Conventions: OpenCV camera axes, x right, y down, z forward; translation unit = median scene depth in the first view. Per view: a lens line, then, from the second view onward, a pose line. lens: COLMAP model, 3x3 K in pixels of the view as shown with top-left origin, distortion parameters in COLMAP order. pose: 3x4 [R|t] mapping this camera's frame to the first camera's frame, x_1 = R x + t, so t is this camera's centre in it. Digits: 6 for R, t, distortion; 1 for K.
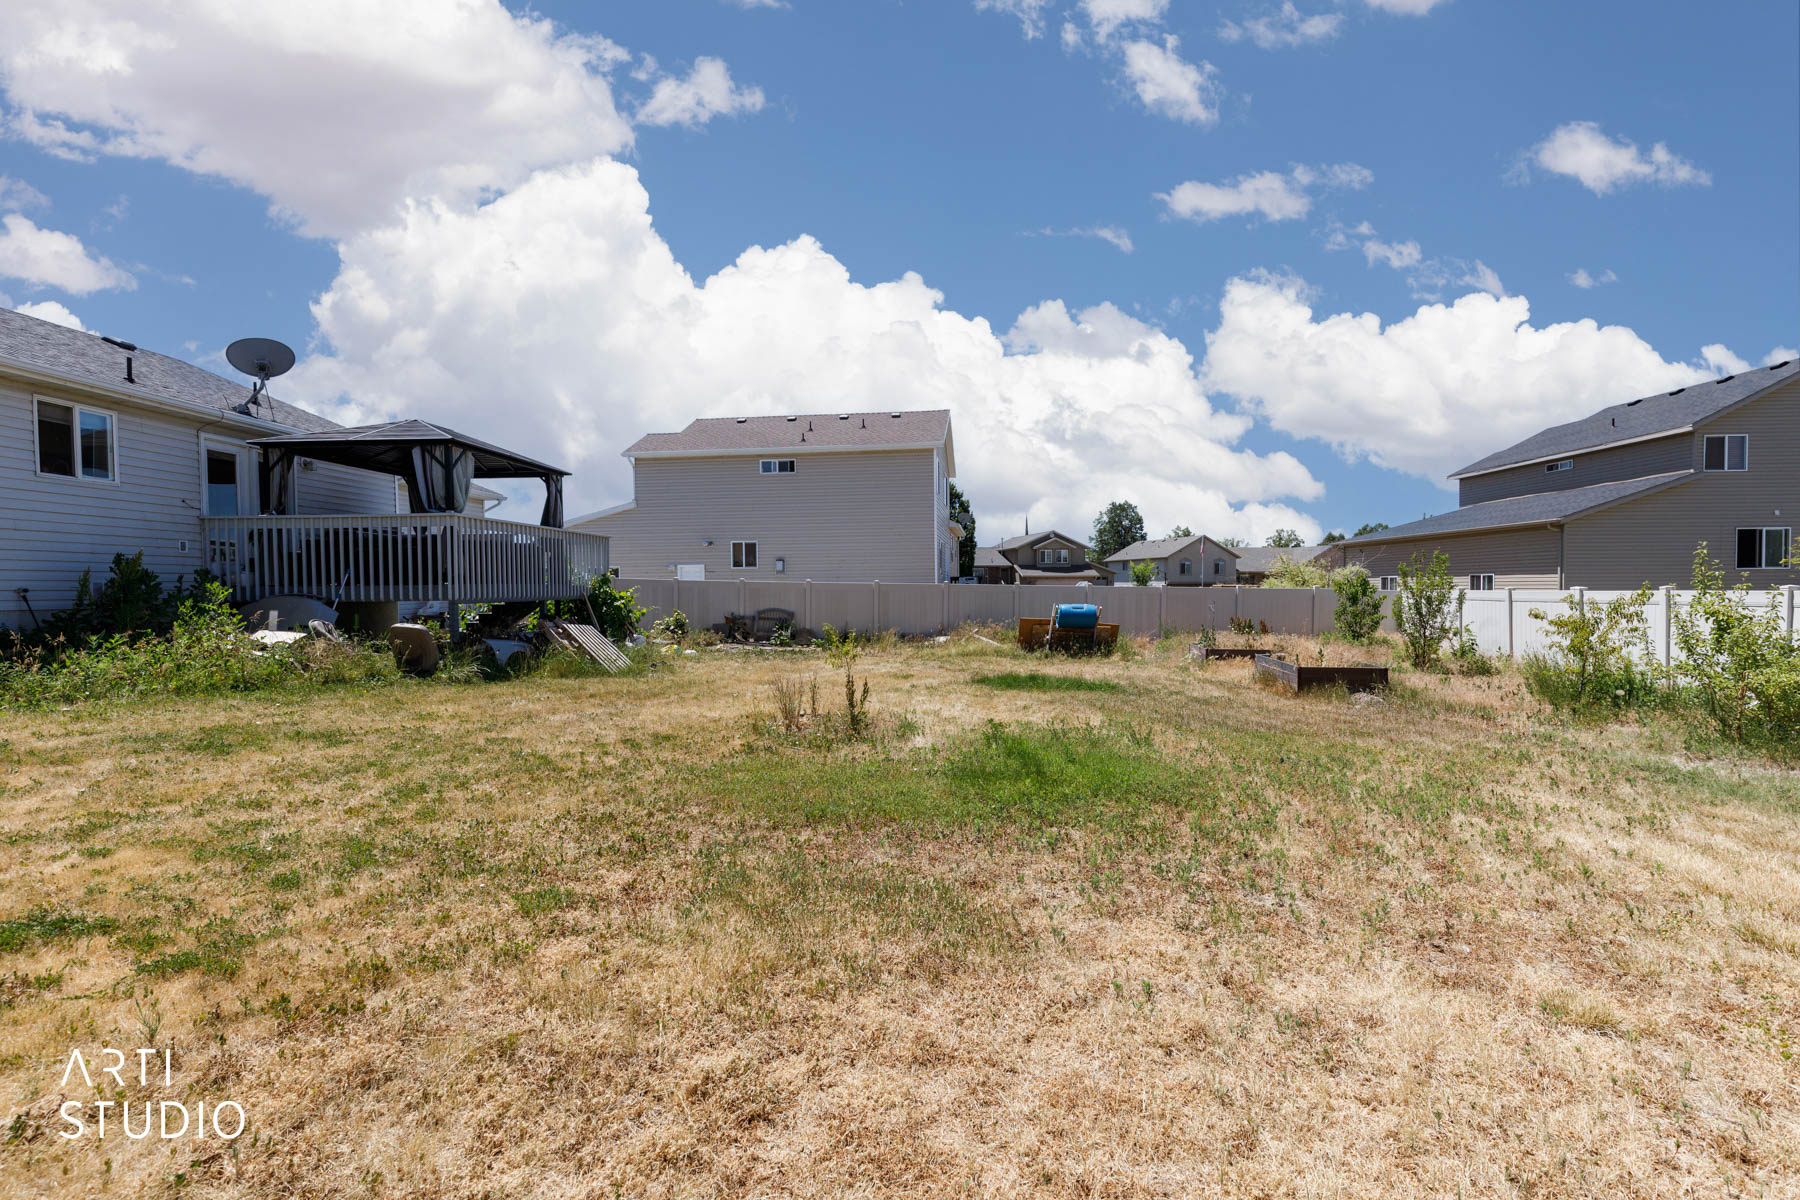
lens RADIAL K [[800.3, 0, 898.6], [0, 800.3, 599.7], [0, 0, 1]] dist [0.011544, -0.001964]
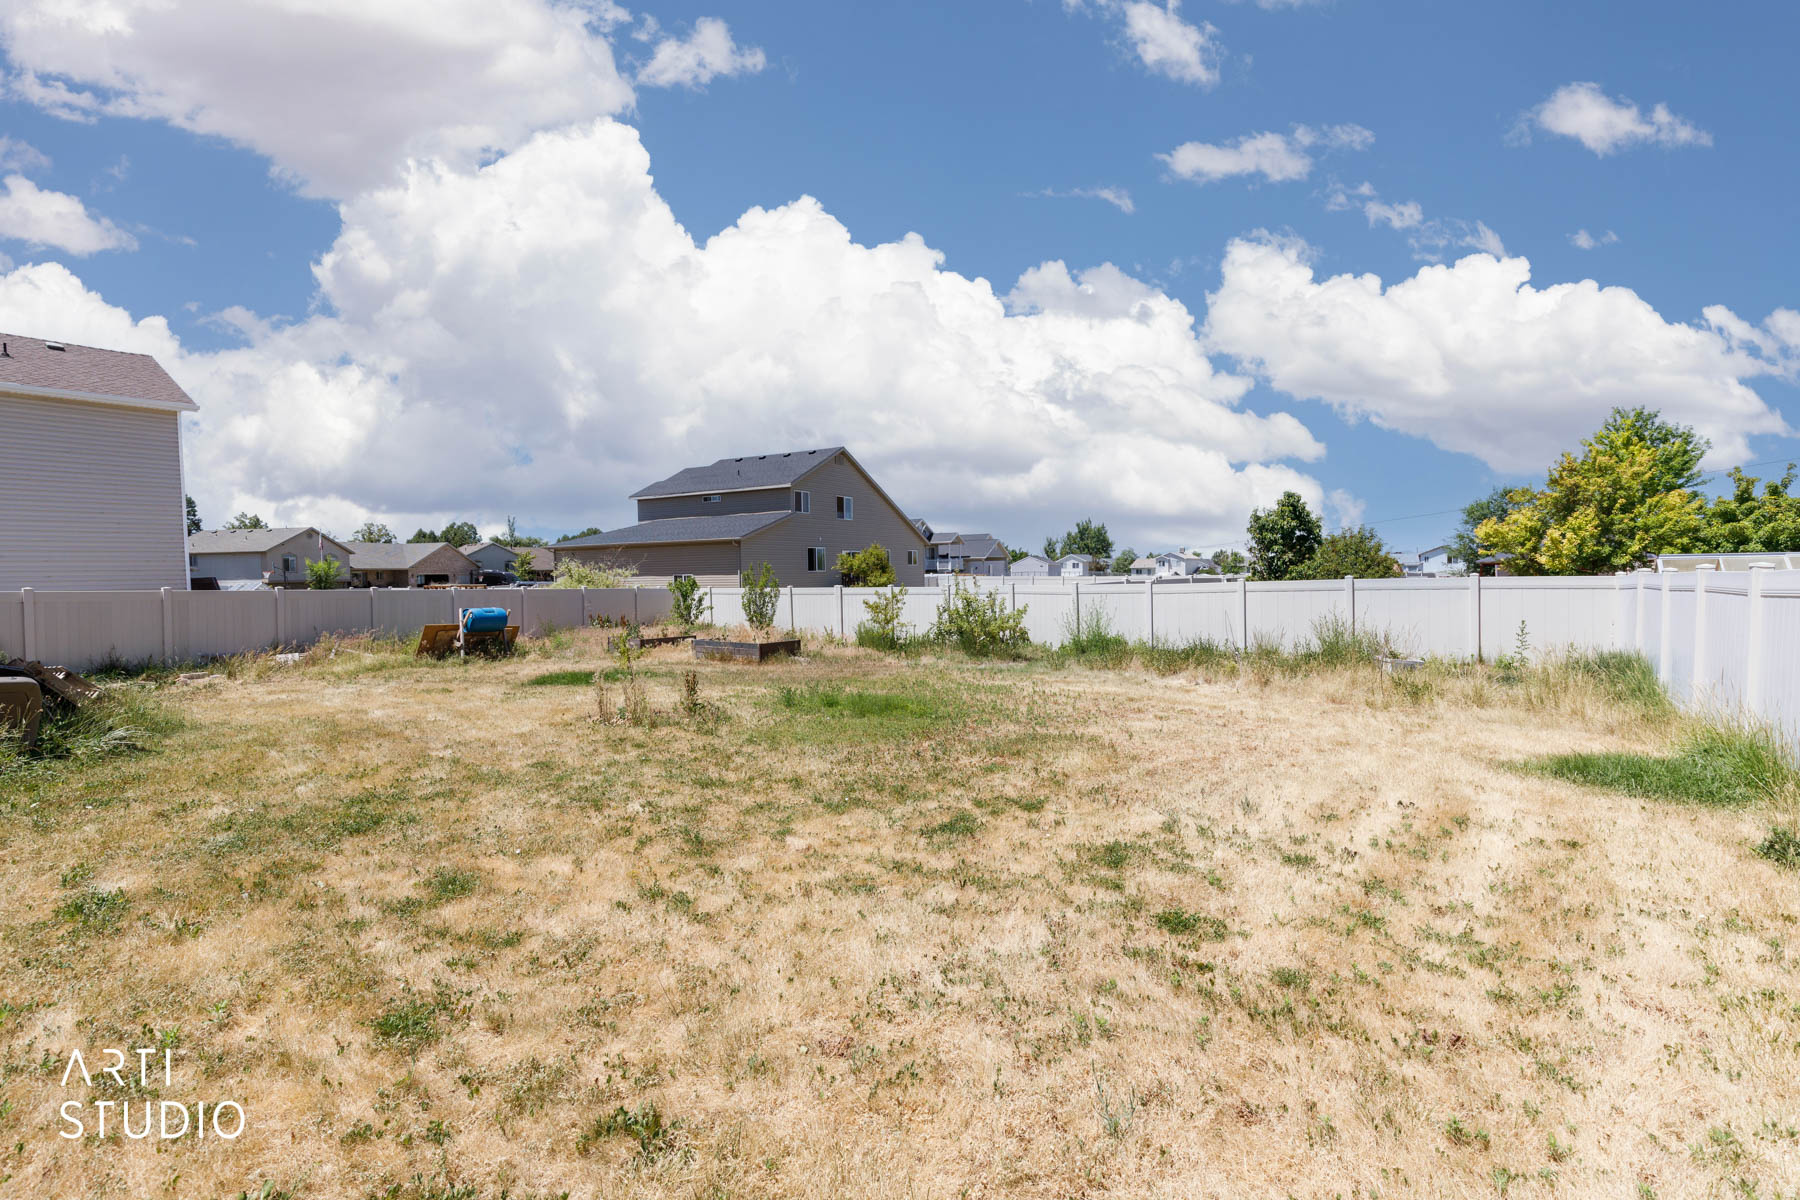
lens RADIAL K [[800.3, 0, 899.6], [0, 800.3, 596.8], [0, 0, 1]] dist [0.011544, -0.001964]
pose [[0.464606, -0.027624, 0.885087, -0.352941], [0.025850, 0.999510, 0.017626, -0.010299], [-0.885140, 0.014691, 0.465092, 0.055551]]
